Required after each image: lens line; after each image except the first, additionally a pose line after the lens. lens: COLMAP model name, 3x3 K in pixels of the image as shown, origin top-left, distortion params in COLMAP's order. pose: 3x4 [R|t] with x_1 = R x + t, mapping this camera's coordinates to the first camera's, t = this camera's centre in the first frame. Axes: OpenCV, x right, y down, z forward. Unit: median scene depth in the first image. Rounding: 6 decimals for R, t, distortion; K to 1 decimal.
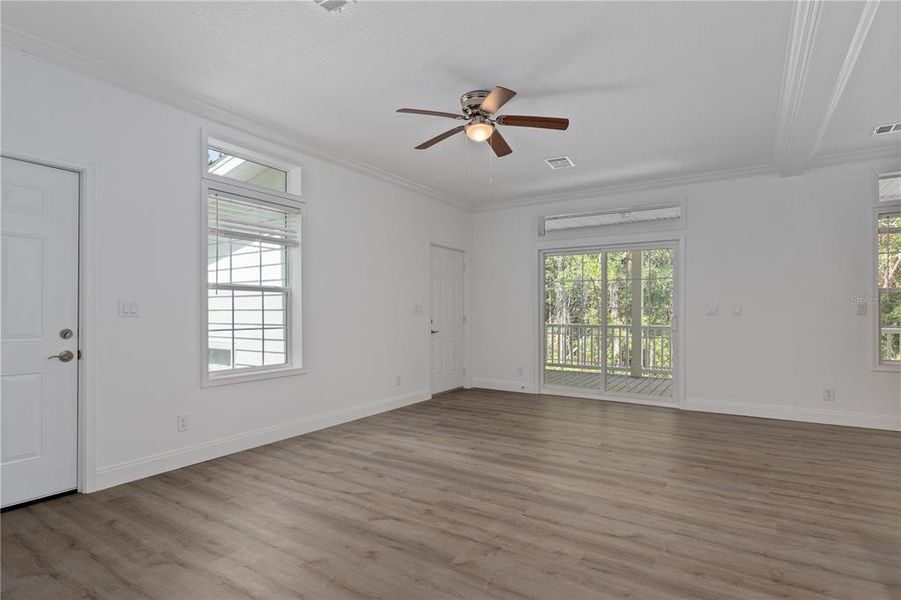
lens RADIAL K [[468.5, 0, 446.5], [0, 468.5, 304.9], [0, 0, 1]] dist [0.002661, 0.000196]
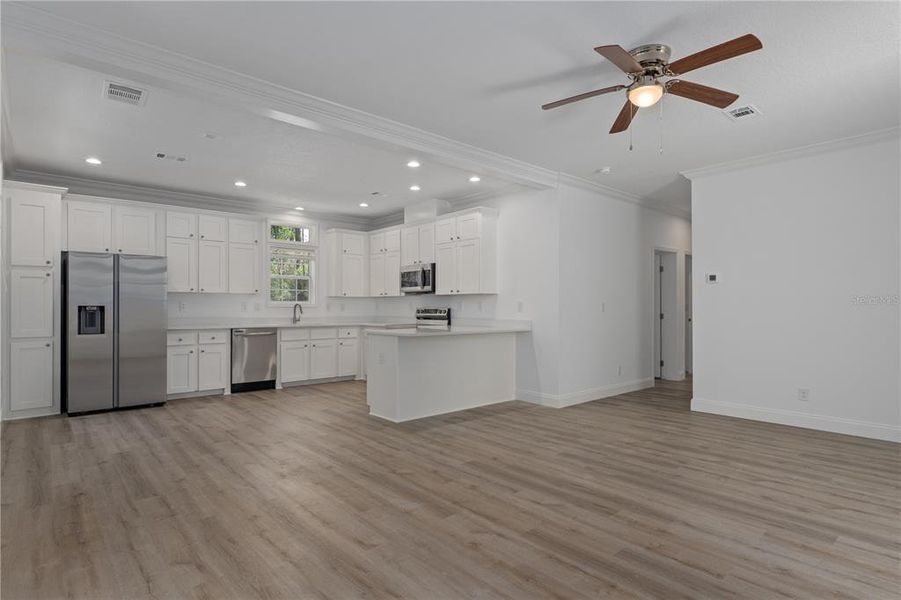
lens RADIAL K [[468.5, 0, 454.0], [0, 468.5, 304.4], [0, 0, 1]] dist [0.002661, 0.000196]
pose [[-0.964565, 0.002641, 0.263833, 0.205015], [-0.002812, 0.999790, -0.020291, 0.026080], [-0.263831, -0.020314, -0.964355, 2.170765]]
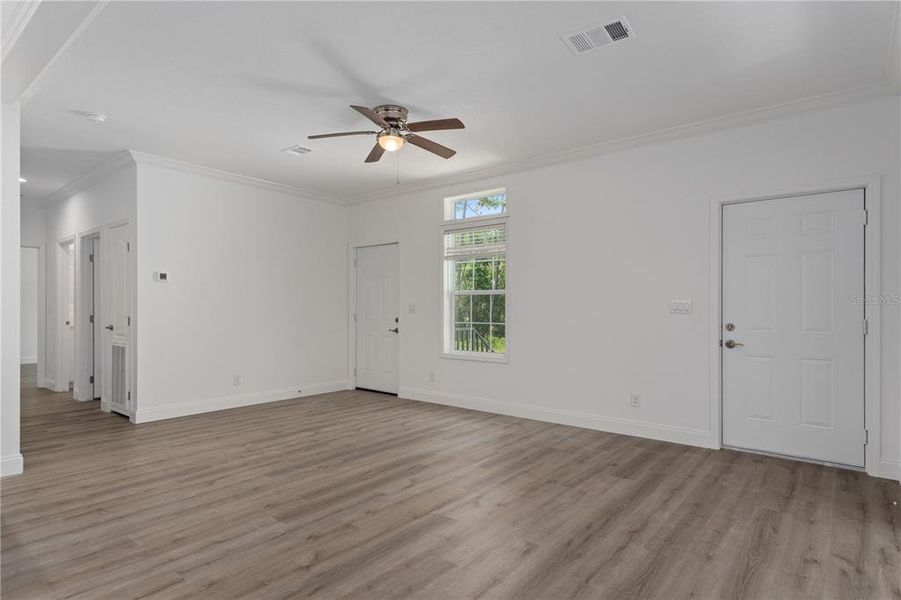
lens RADIAL K [[485.0, 0, 450.2], [0, 485.0, 305.5], [0, 0, 1]] dist [0.012519, -0.003201]
pose [[-0.109988, -0.008725, -0.993895, 1.326732], [0.008411, 0.999917, -0.009709, 0.016939], [0.993897, -0.009428, -0.109905, 1.438510]]
